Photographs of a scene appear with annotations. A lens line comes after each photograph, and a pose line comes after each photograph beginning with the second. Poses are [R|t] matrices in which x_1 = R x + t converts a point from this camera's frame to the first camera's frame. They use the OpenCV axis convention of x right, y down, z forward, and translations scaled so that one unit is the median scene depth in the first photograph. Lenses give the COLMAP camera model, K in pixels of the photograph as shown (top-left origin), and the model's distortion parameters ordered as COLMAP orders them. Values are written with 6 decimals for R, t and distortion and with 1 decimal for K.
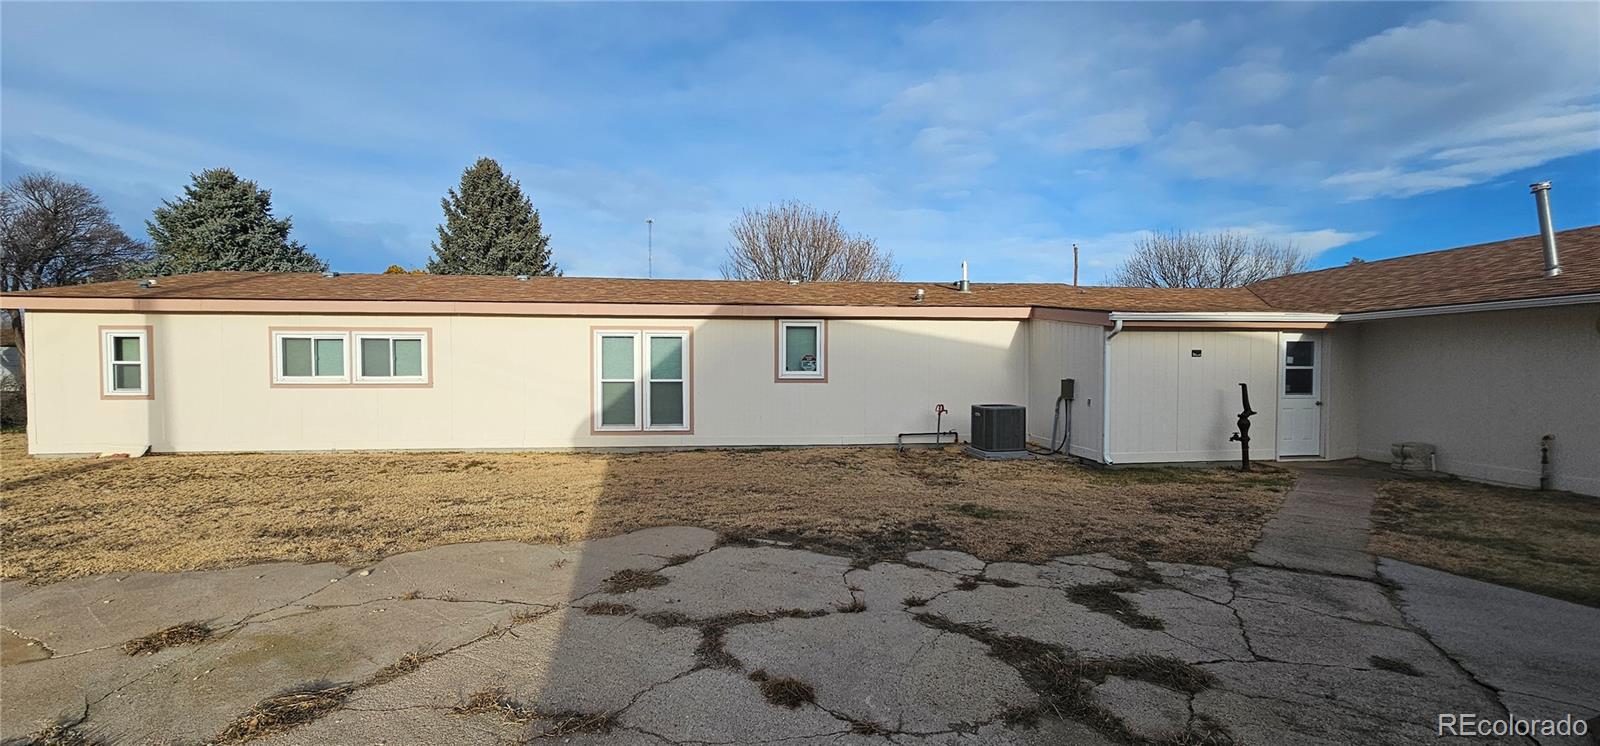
lens RADIAL K [[644.9, 0, 806.4], [0, 644.9, 379.8], [0, 0, 1]] dist [-0.002393, -0.001245]
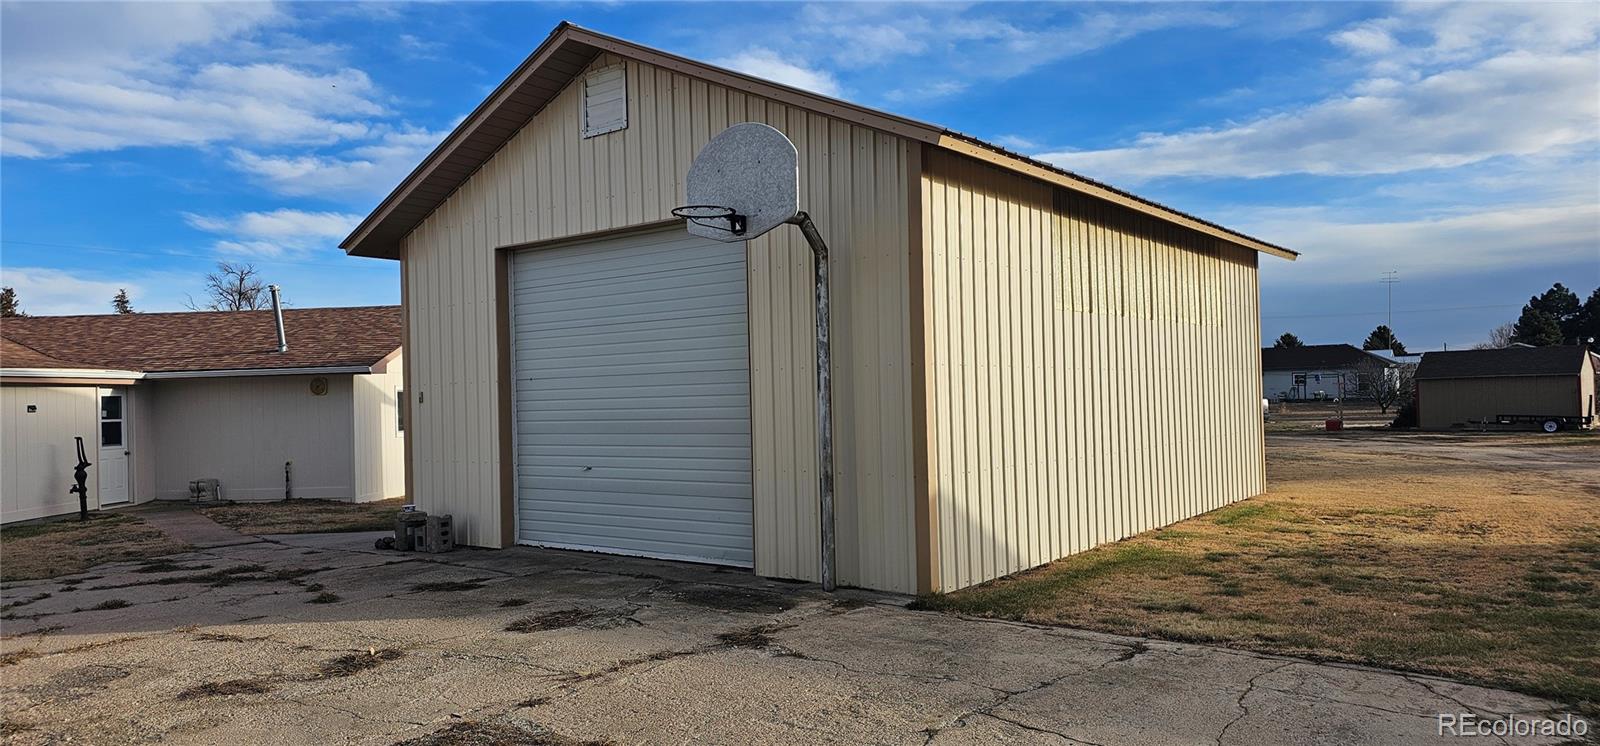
lens RADIAL K [[1090.9, 0, 795.1], [0, 1090.9, 384.4], [0, 0, 1]] dist [0.032328, 0.000018]
pose [[0.174020, 0.006699, 0.984719, -0.868579], [0.048587, 0.998701, -0.015381, 0.004362], [-0.983543, 0.050521, 0.173468, -0.450826]]
